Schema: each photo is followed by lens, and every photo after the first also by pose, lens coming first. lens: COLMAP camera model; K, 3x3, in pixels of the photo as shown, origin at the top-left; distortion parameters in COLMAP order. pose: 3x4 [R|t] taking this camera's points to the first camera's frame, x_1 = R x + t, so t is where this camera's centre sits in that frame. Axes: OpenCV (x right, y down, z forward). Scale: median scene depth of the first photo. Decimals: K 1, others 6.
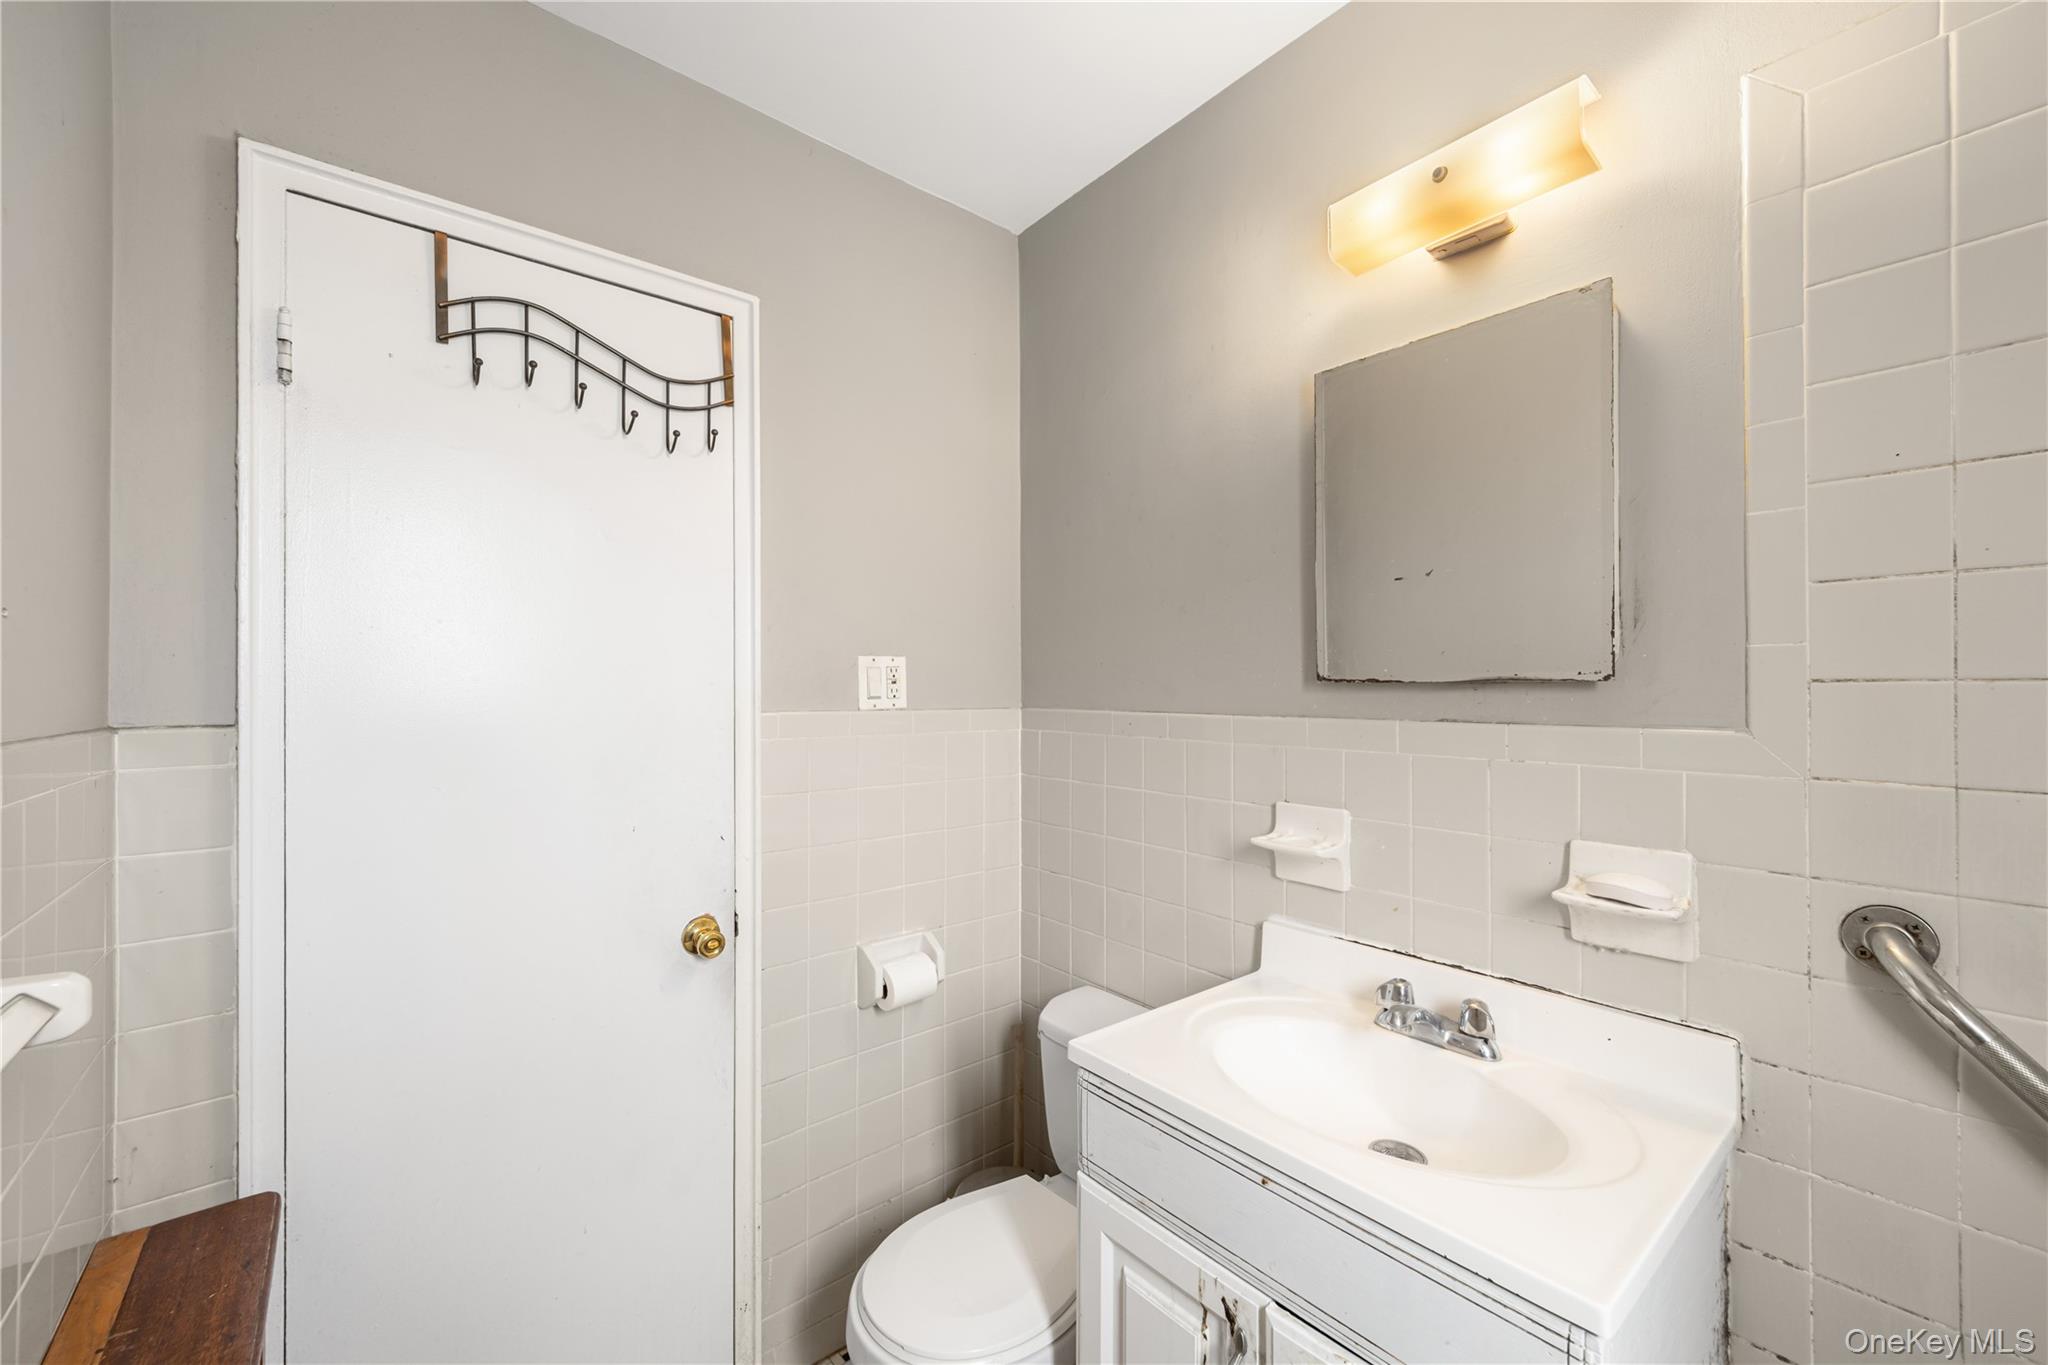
lens RADIAL K [[829.0, 0, 1062.4], [0, 829.0, 696.9], [0, 0, 1]] dist [0.003037, 0.000110]
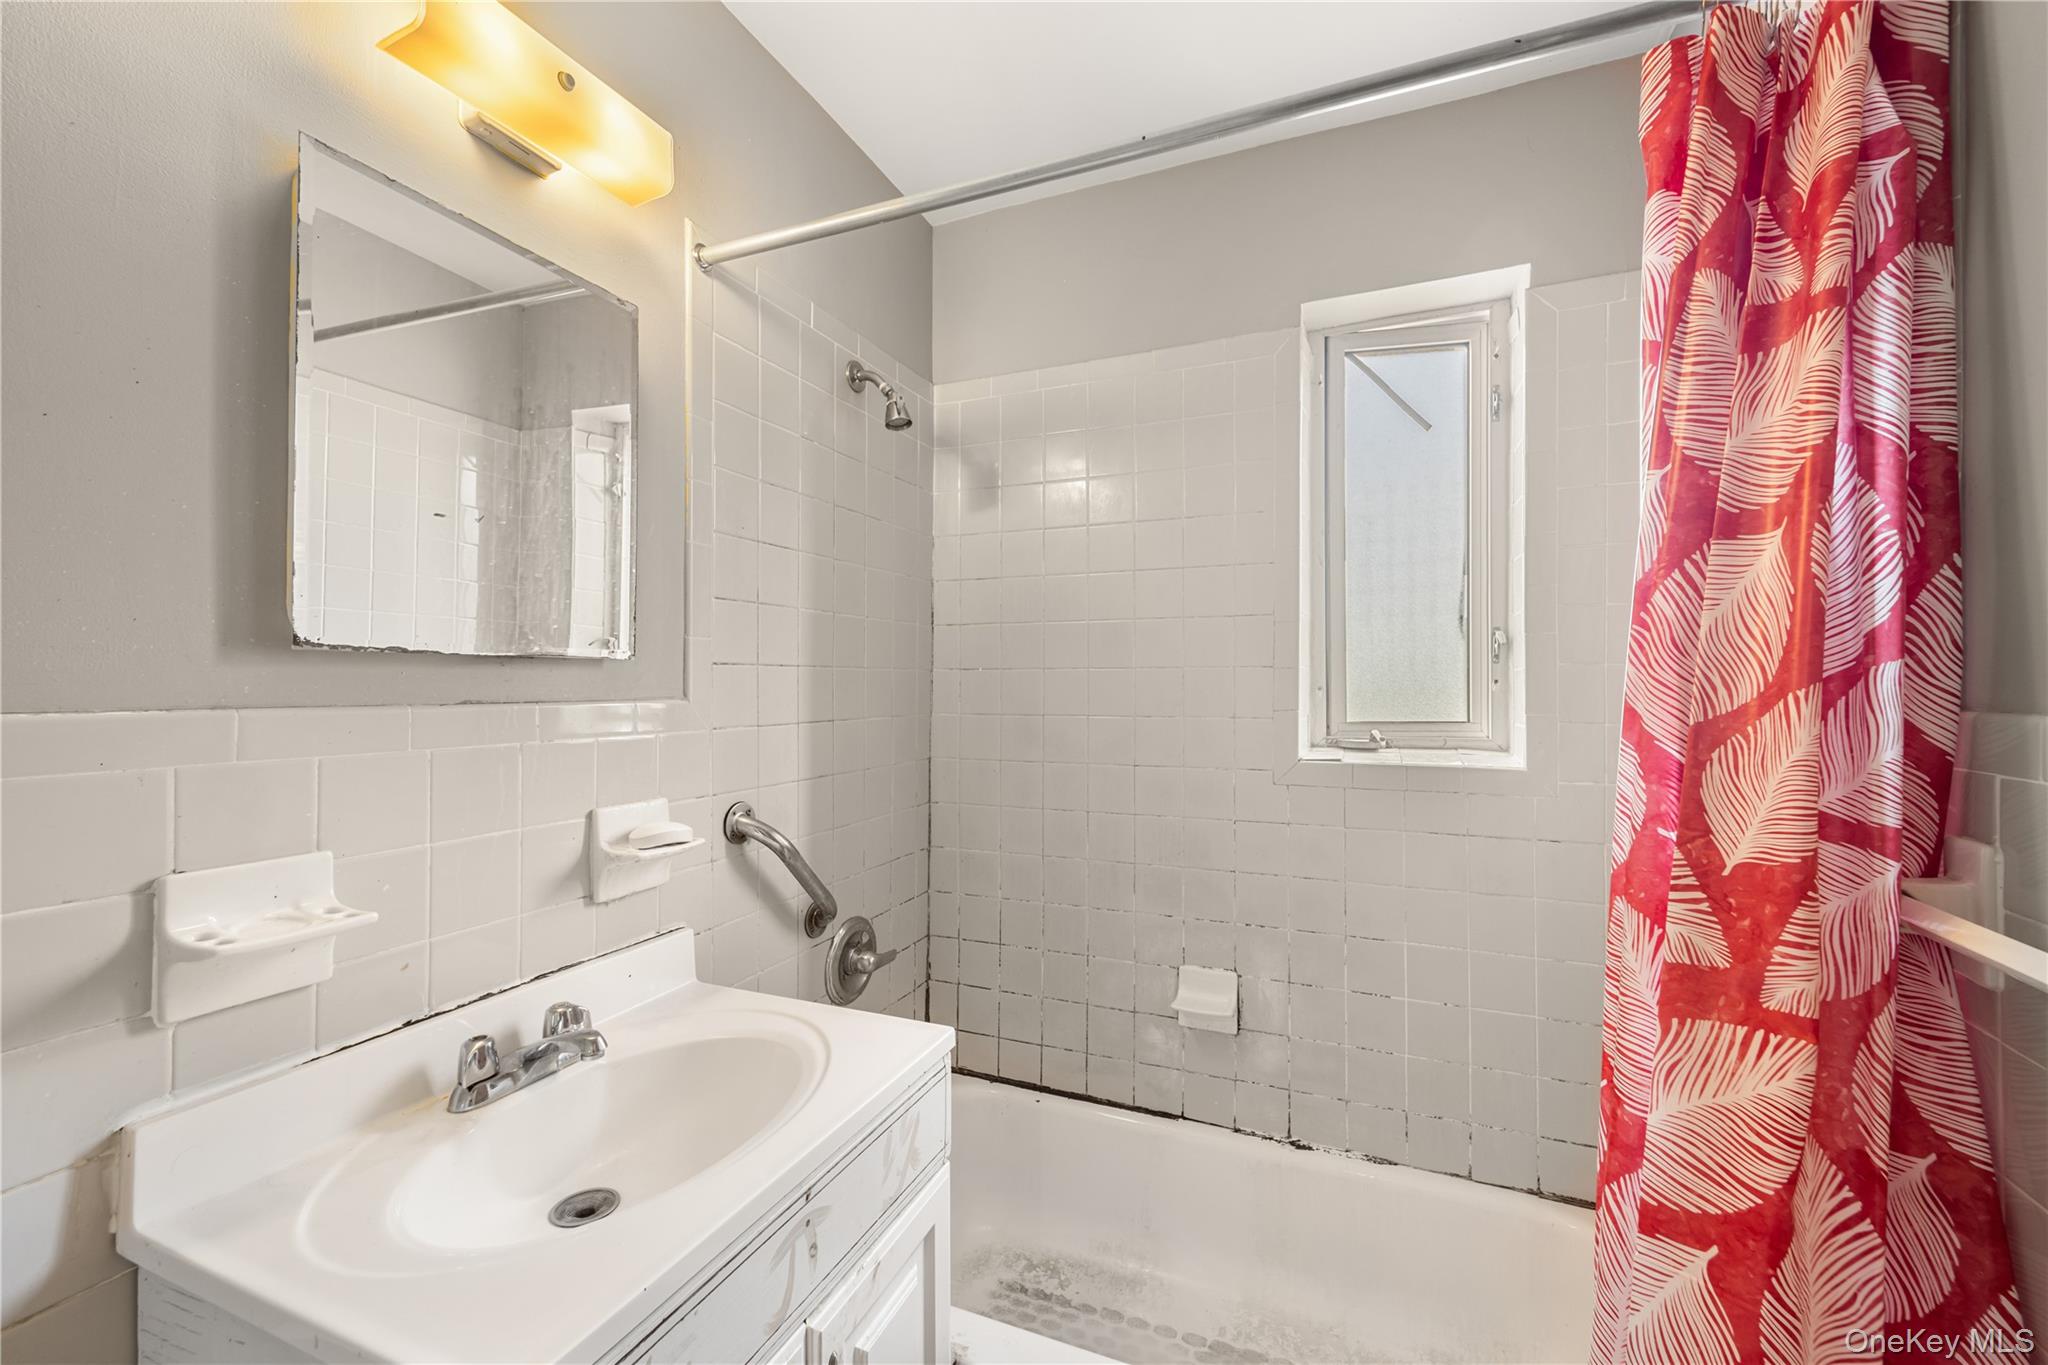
lens RADIAL K [[821.5, 0, 1024.0], [0, 821.5, 682.5], [0, 0, 1]] dist [0.001273, 0.000029]
pose [[-0.446505, -0.005685, 0.894763, -0.514070], [0.003335, 0.999962, 0.008018, 0.004186], [-0.894775, 0.006564, -0.446469, 0.895355]]
